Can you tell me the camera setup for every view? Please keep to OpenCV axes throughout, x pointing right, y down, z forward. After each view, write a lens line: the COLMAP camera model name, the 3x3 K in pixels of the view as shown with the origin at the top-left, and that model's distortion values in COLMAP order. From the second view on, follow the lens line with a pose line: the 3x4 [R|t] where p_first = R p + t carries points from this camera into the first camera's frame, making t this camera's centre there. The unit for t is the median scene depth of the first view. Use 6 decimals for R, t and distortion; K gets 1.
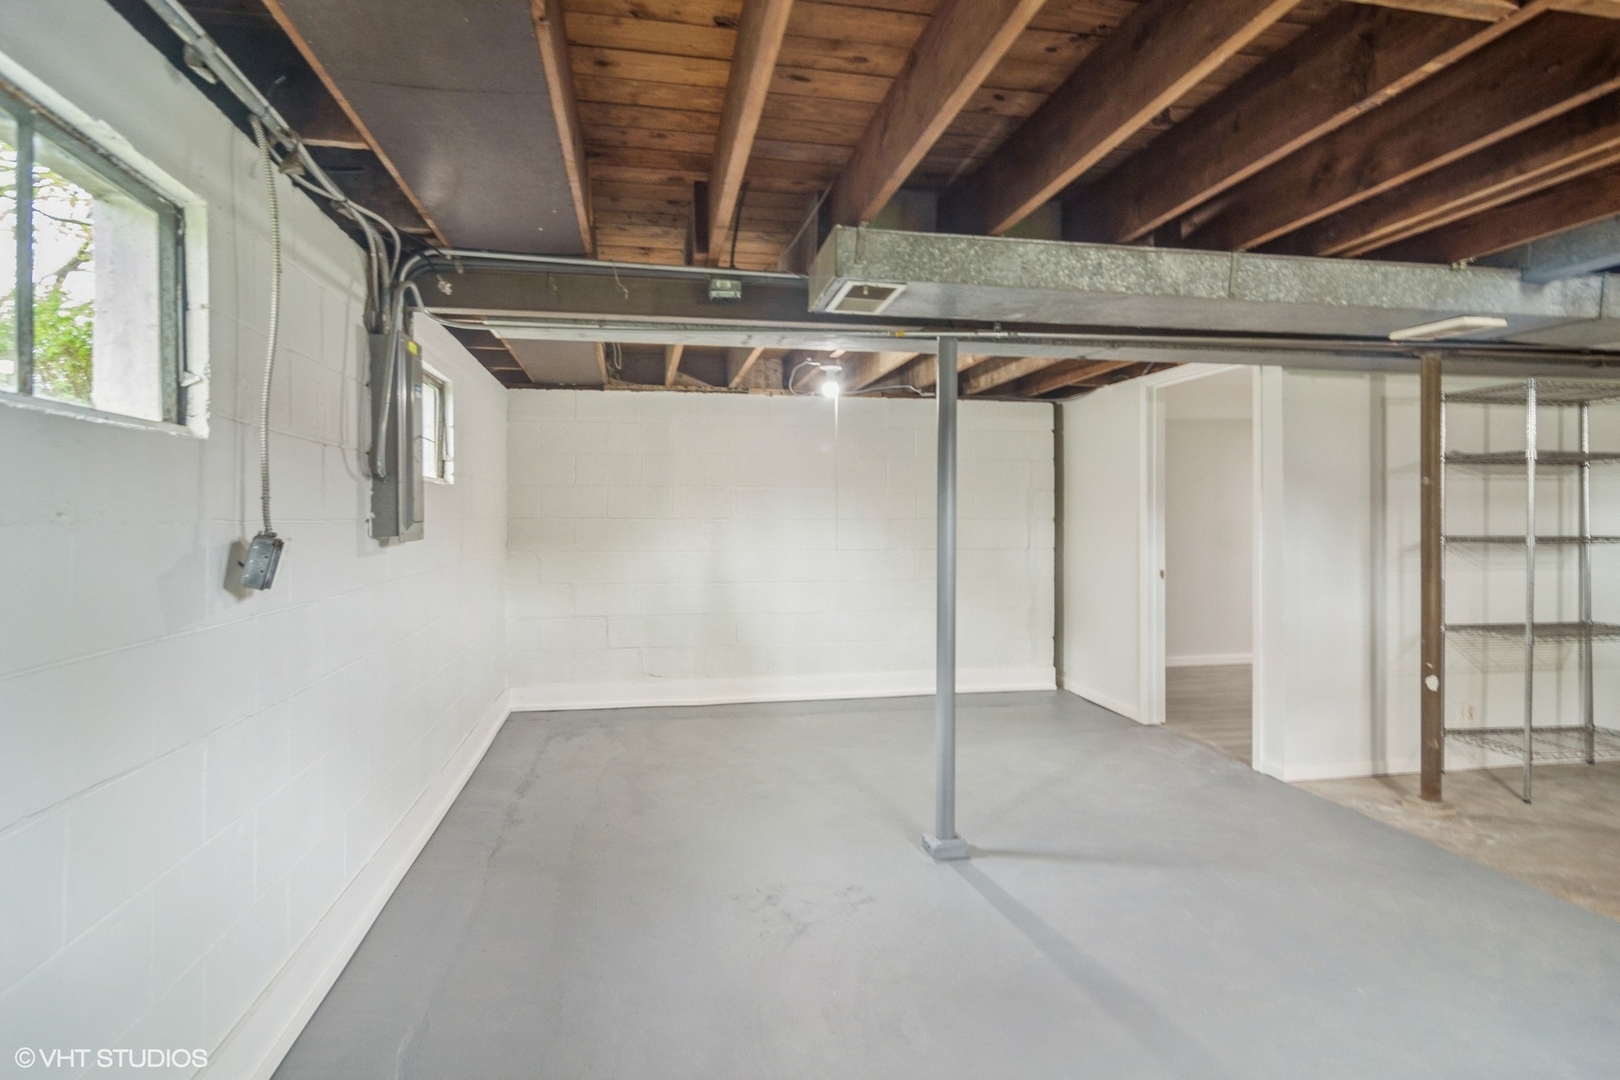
lens RADIAL K [[868.8, 0, 808.3], [0, 868.8, 498.2], [0, 0, 1]] dist [0.002941, 0.000946]
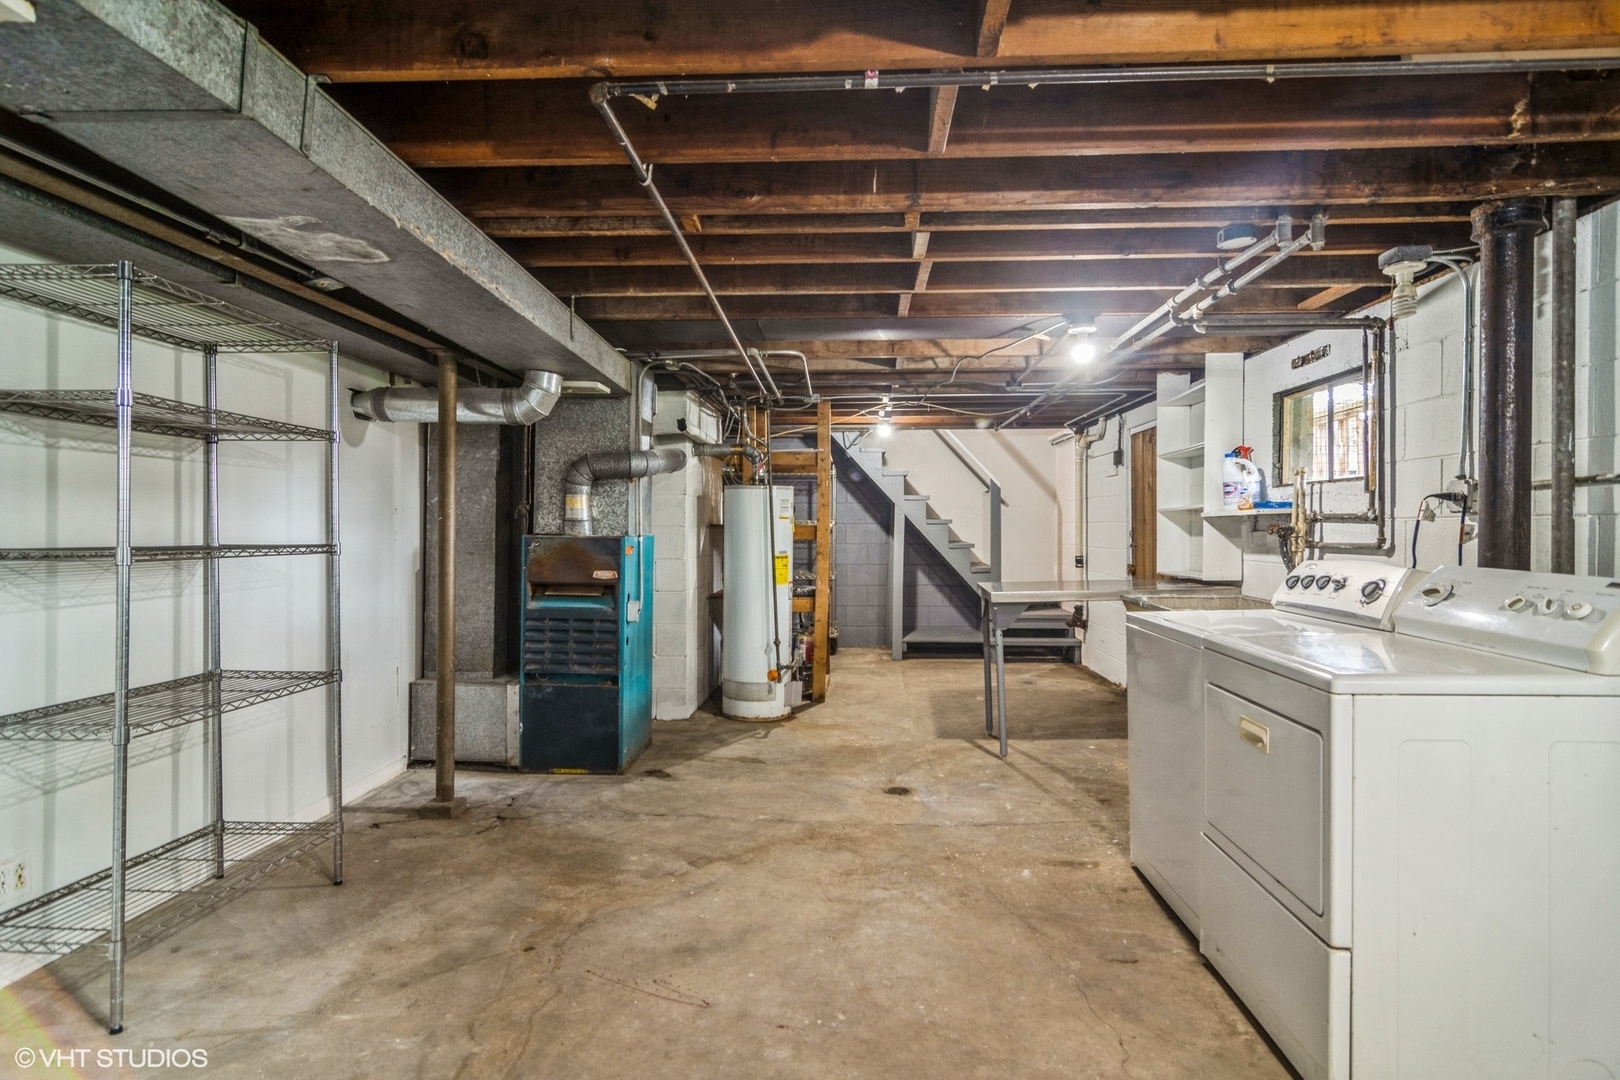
lens RADIAL K [[878.9, 0, 824.2], [0, 878.9, 552.8], [0, 0, 1]] dist [0.003009, 0.002235]
pose [[0.232220, -0.023105, 0.972389, 0.344353], [-0.020267, 0.999386, 0.028586, 0.020621], [-0.972452, -0.026345, 0.231609, 0.388080]]
